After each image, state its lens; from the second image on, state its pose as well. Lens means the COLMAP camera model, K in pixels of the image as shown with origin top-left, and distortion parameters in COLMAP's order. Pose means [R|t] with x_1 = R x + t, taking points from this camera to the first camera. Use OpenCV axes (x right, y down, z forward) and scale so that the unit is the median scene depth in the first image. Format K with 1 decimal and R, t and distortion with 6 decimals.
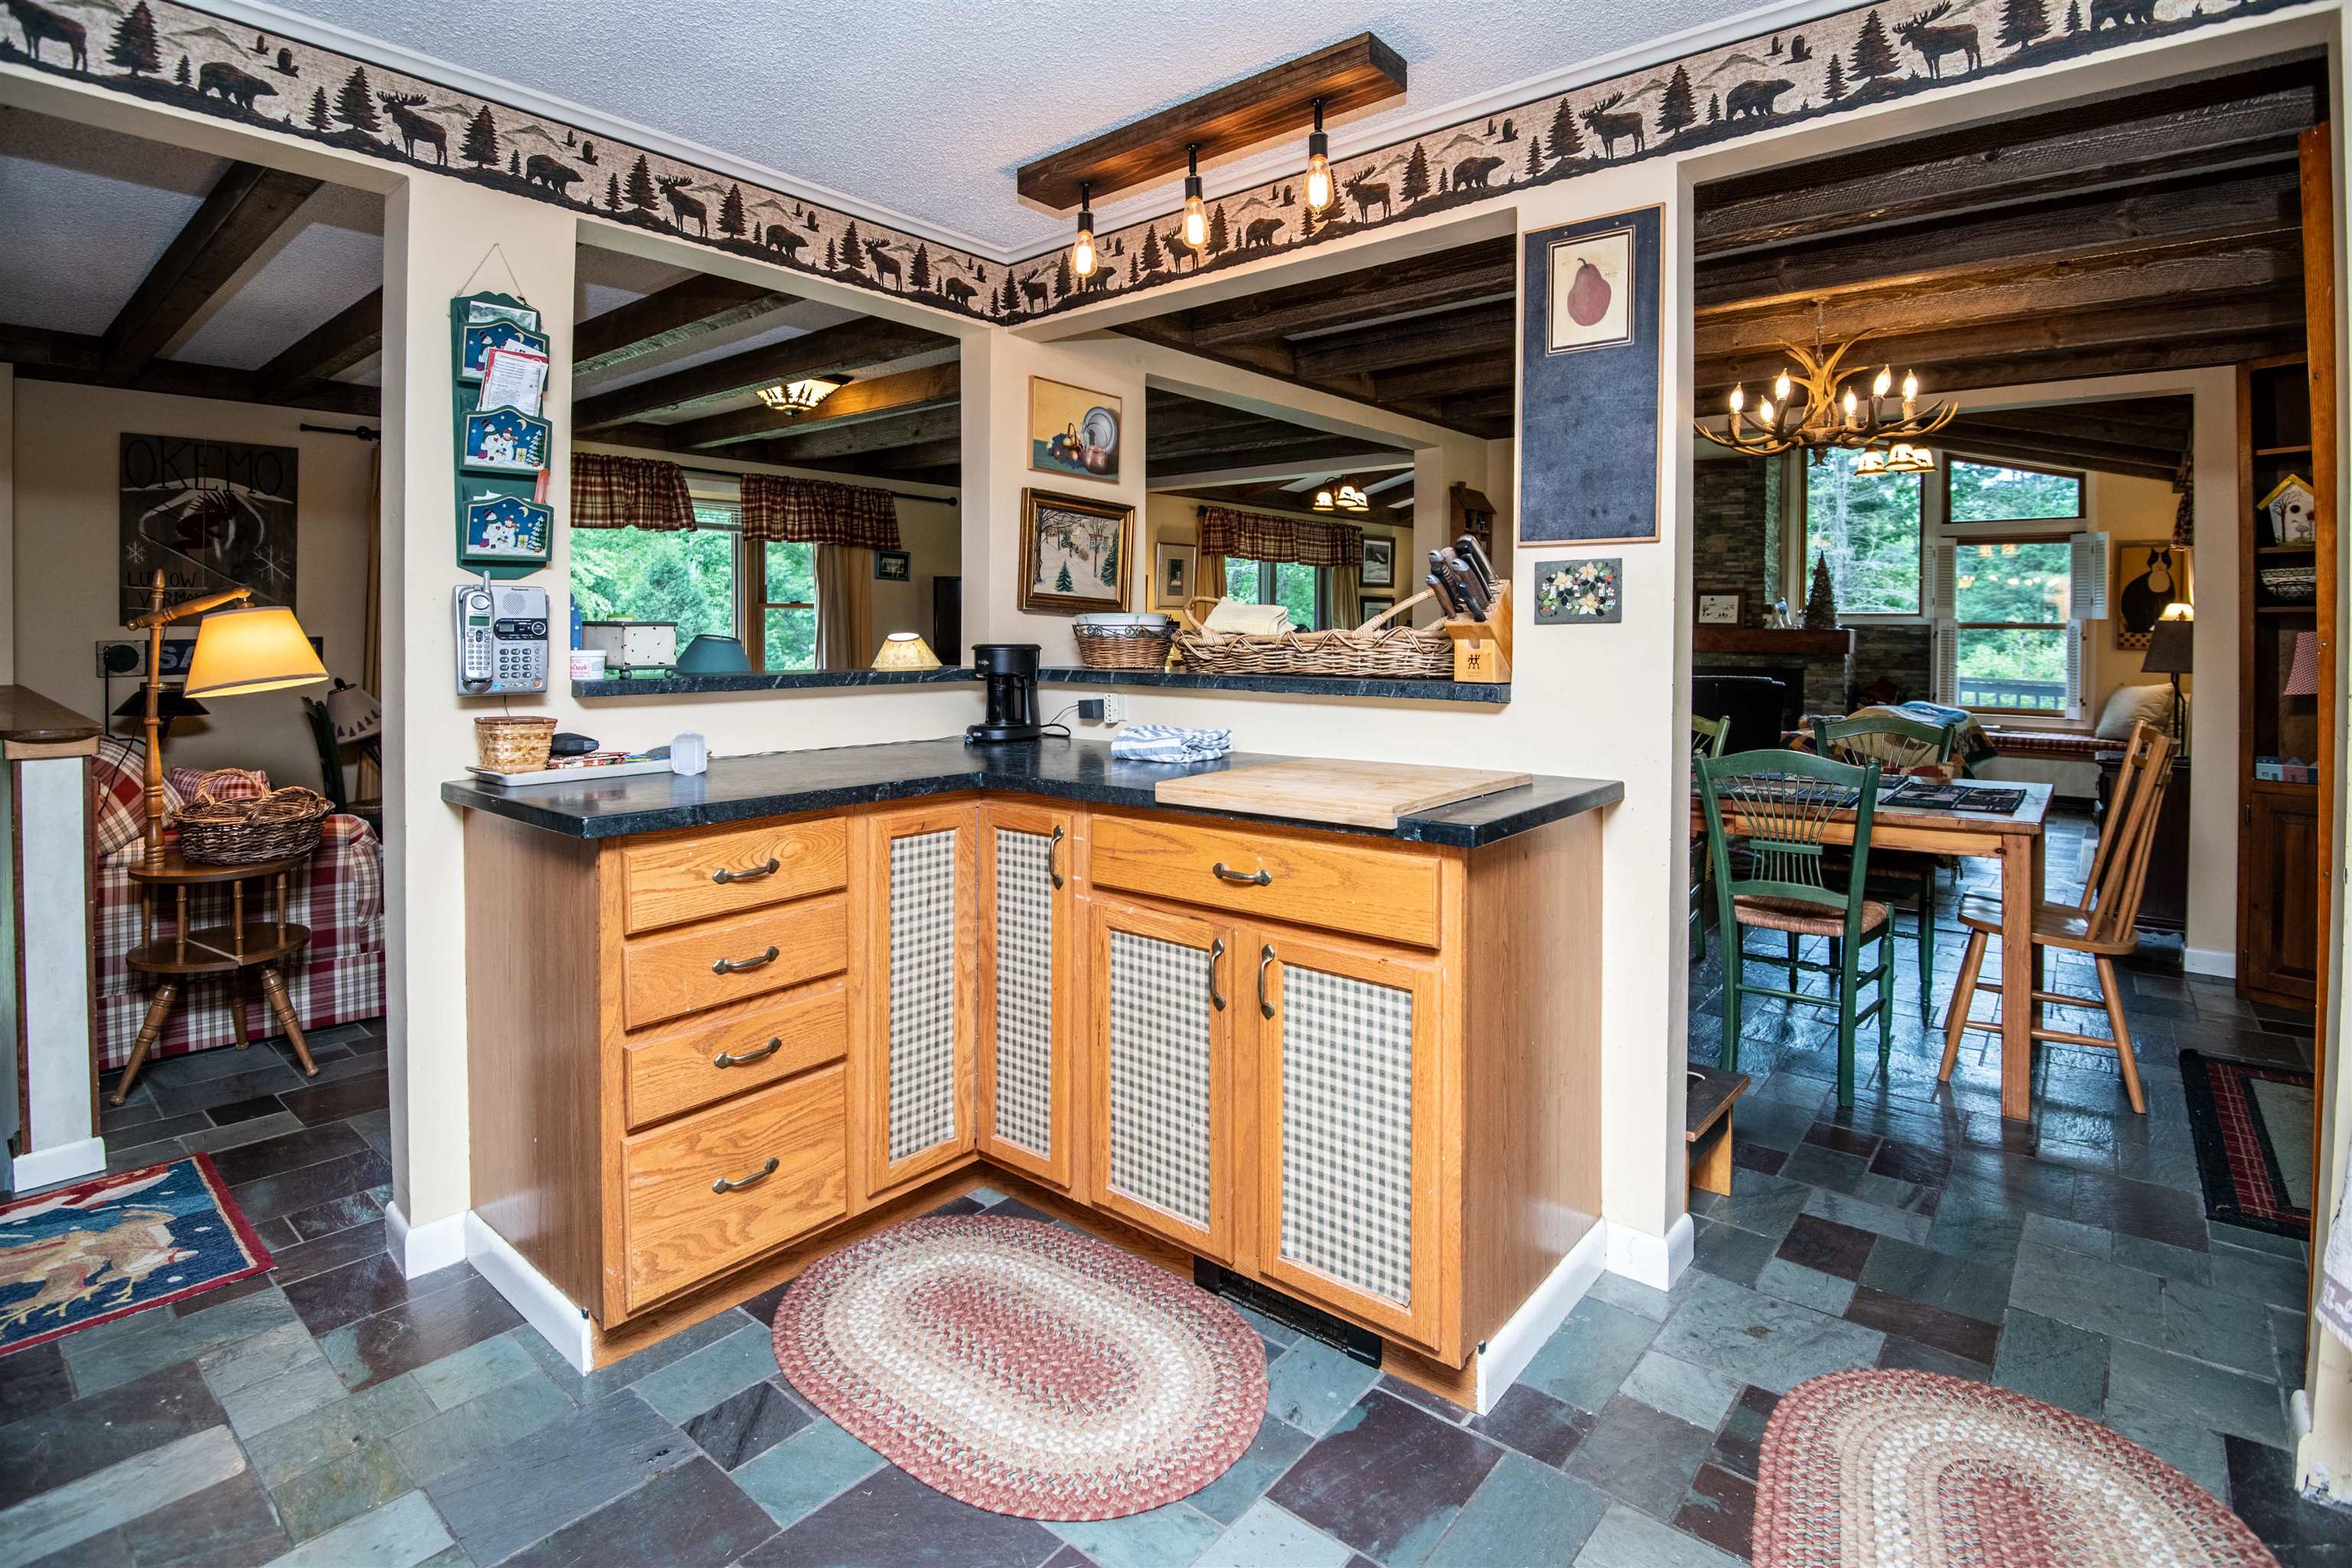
lens RADIAL K [[1167.0, 0, 1232.1], [0, 1167.0, 640.7], [0, 0, 1]] dist [0.001378, -0.012610]
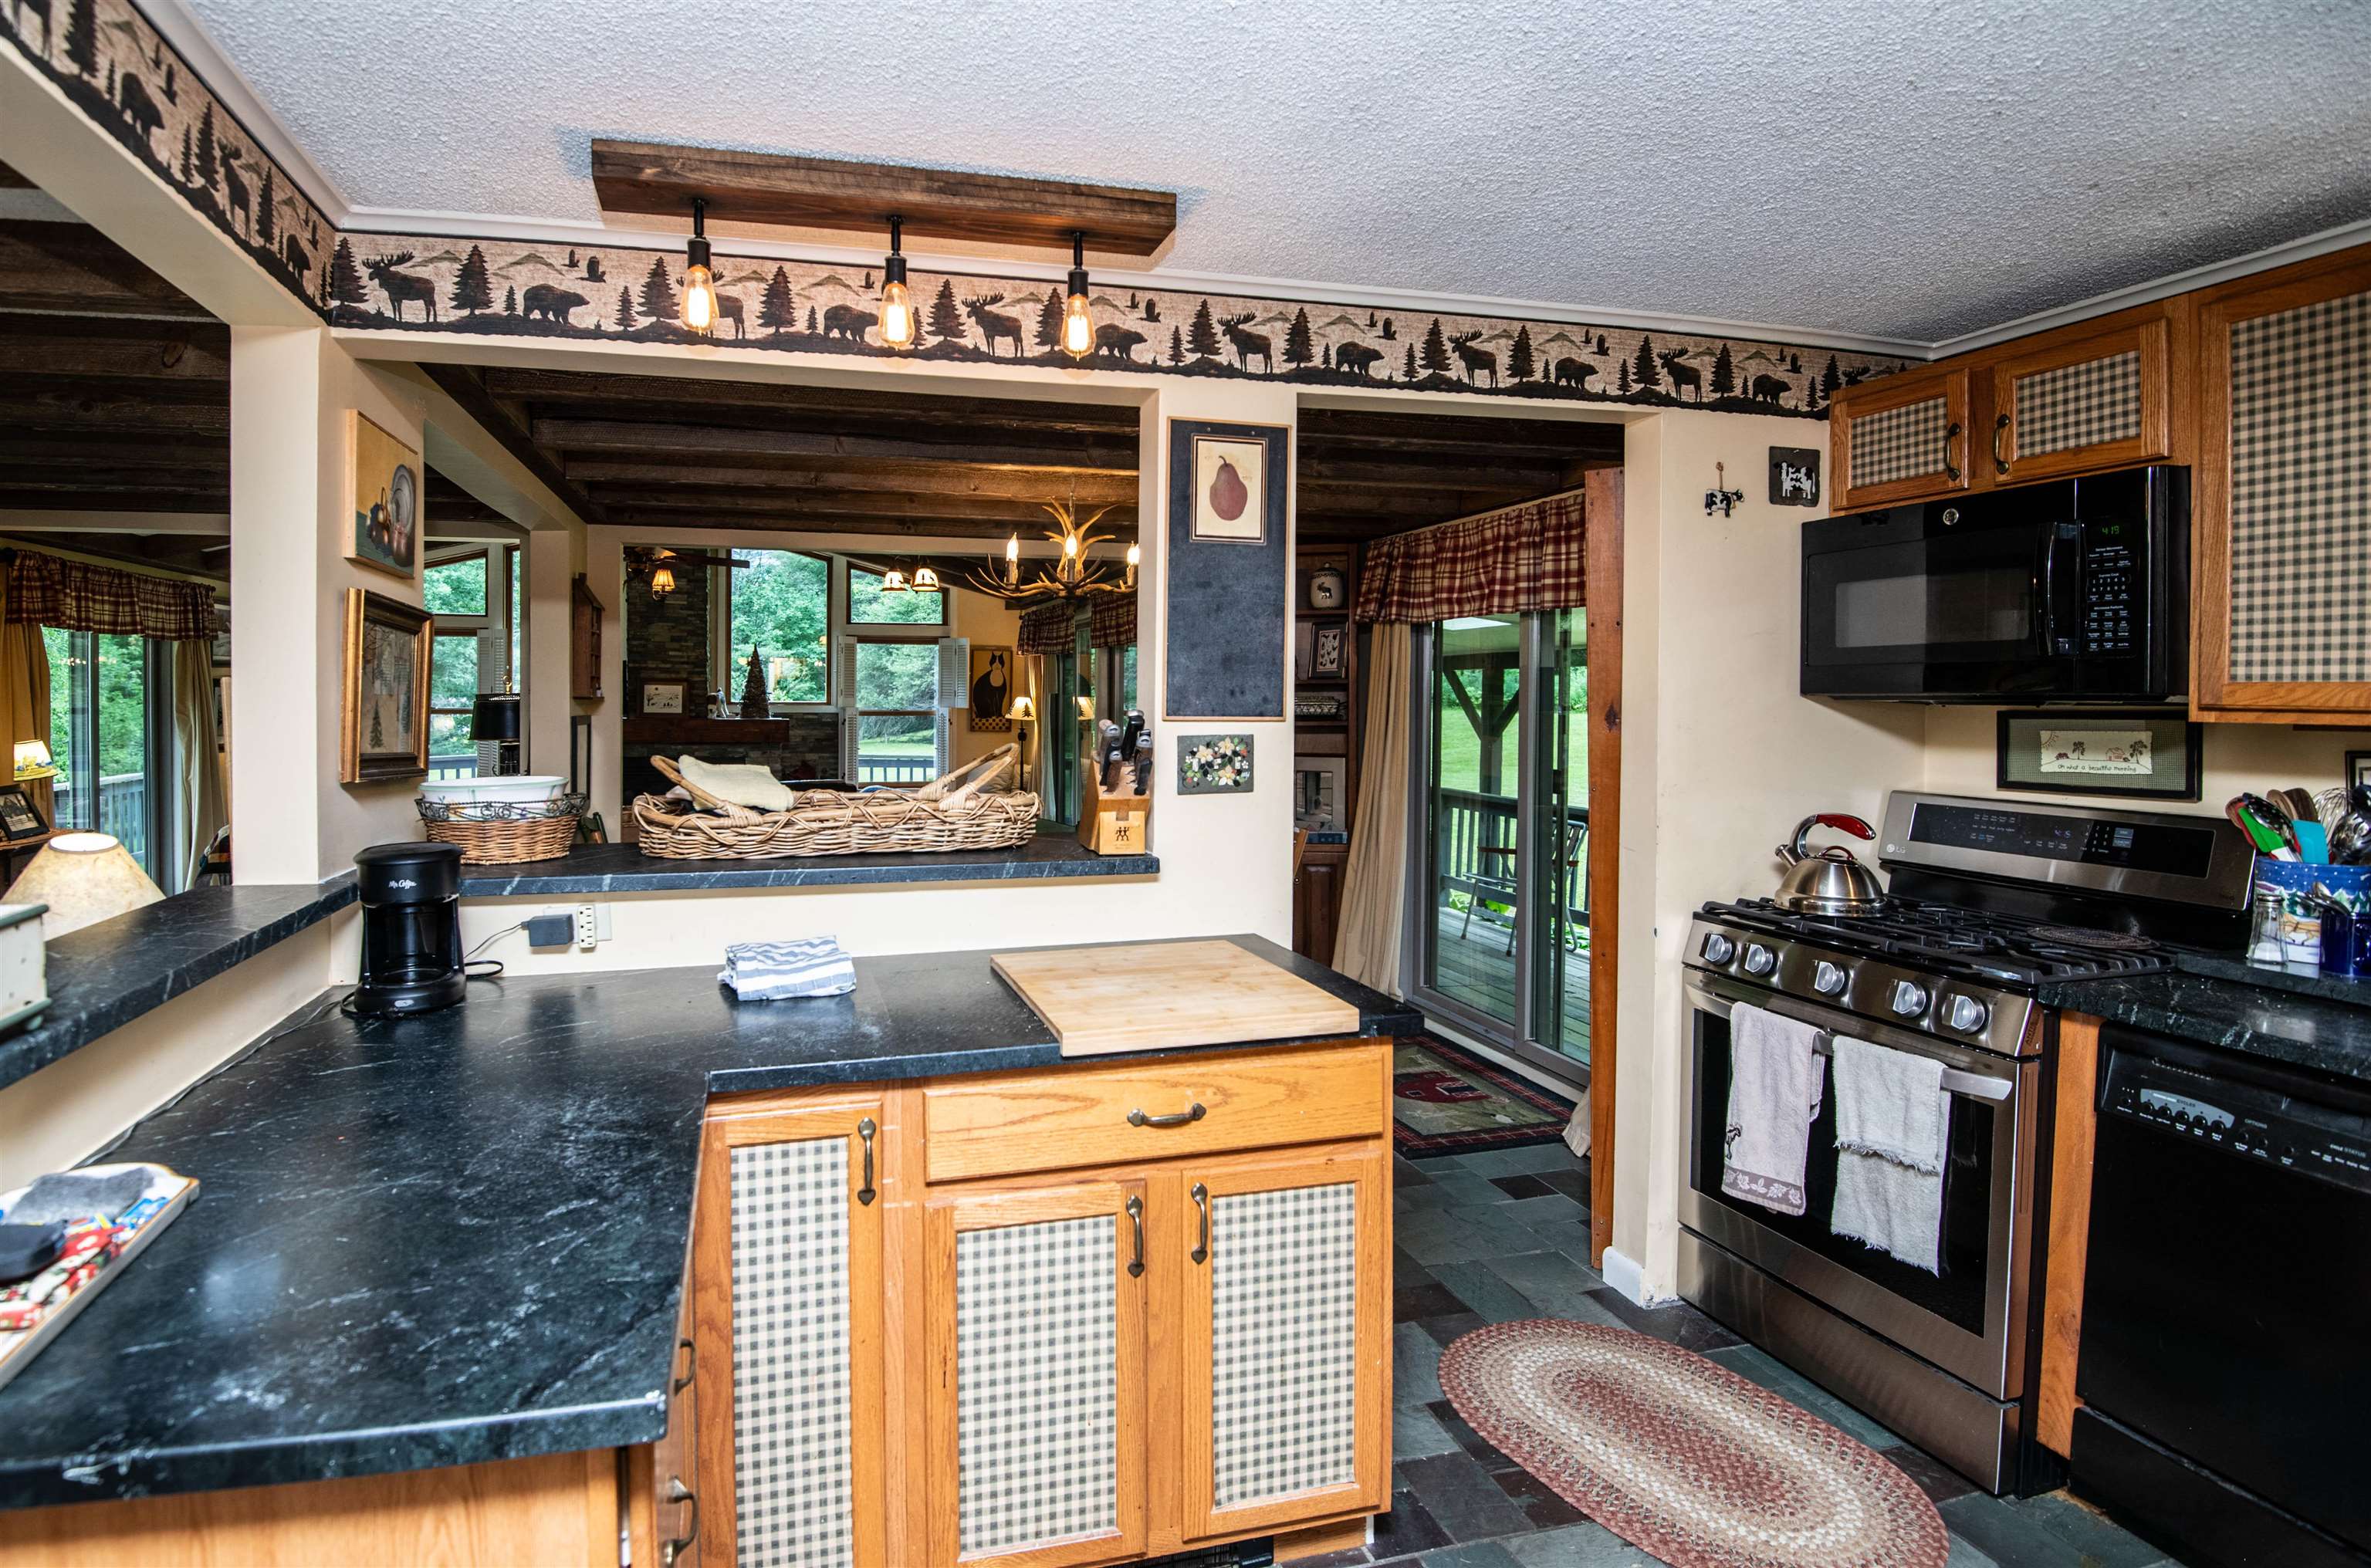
lens RADIAL K [[1176.3, 0, 1078.5], [0, 1176.3, 721.9], [0, 0, 1]] dist [0.001378, -0.012610]
pose [[0.613680, -0.020064, 0.789300, -0.637212], [0.004993, 0.999756, 0.021531, -0.104736], [-0.789539, -0.009272, 0.613630, 0.430428]]
